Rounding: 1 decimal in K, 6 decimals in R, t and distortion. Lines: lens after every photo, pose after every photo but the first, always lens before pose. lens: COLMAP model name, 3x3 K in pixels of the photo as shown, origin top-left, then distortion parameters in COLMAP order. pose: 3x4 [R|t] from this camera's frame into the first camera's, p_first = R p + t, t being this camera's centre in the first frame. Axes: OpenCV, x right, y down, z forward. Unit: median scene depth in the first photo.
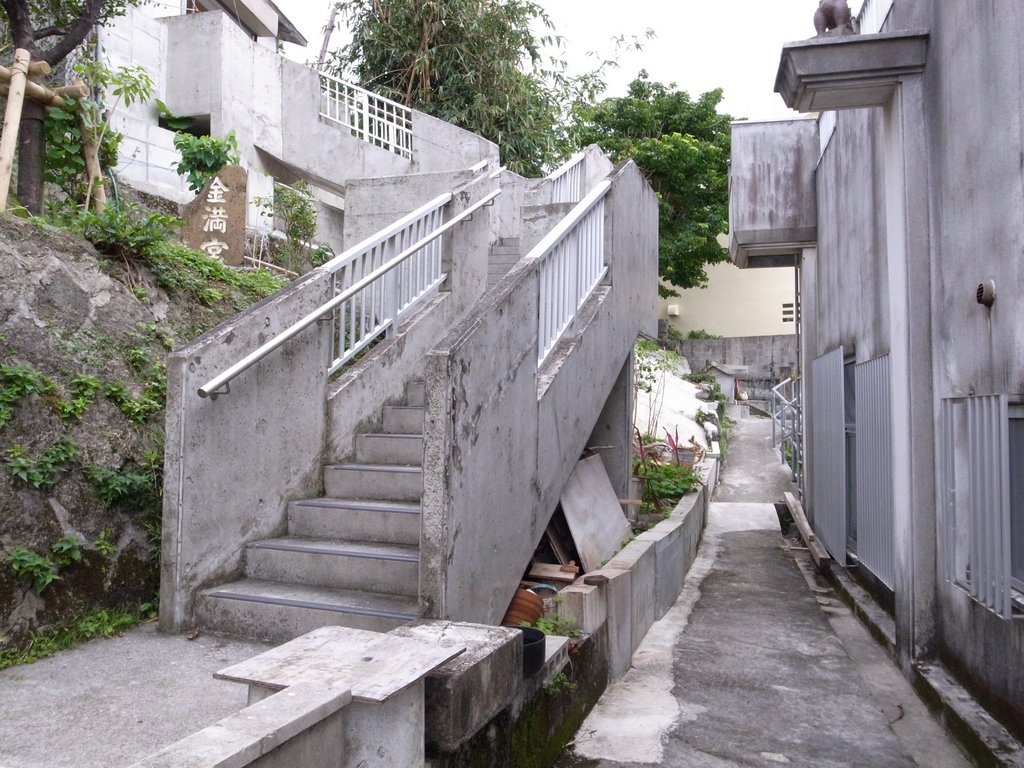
lens RADIAL K [[838.3, 0, 516.0], [0, 838.3, 378.5], [0, 0, 1]] dist [-0.029877, 0.016840]
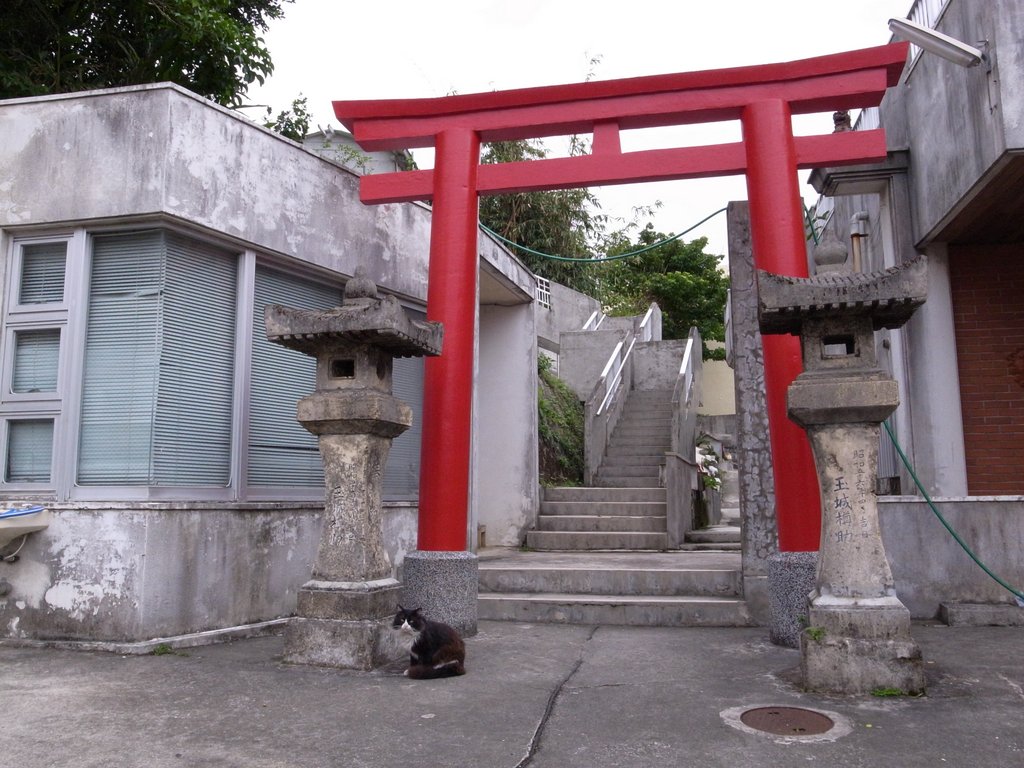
lens RADIAL K [[838.3, 0, 509.7], [0, 838.3, 389.5], [0, 0, 1]] dist [-0.029877, 0.016840]
pose [[0.999486, -0.003503, 0.031874, -0.138940], [0.006420, 0.995750, -0.091870, 0.036806], [-0.031417, 0.092028, 0.995261, -0.390632]]
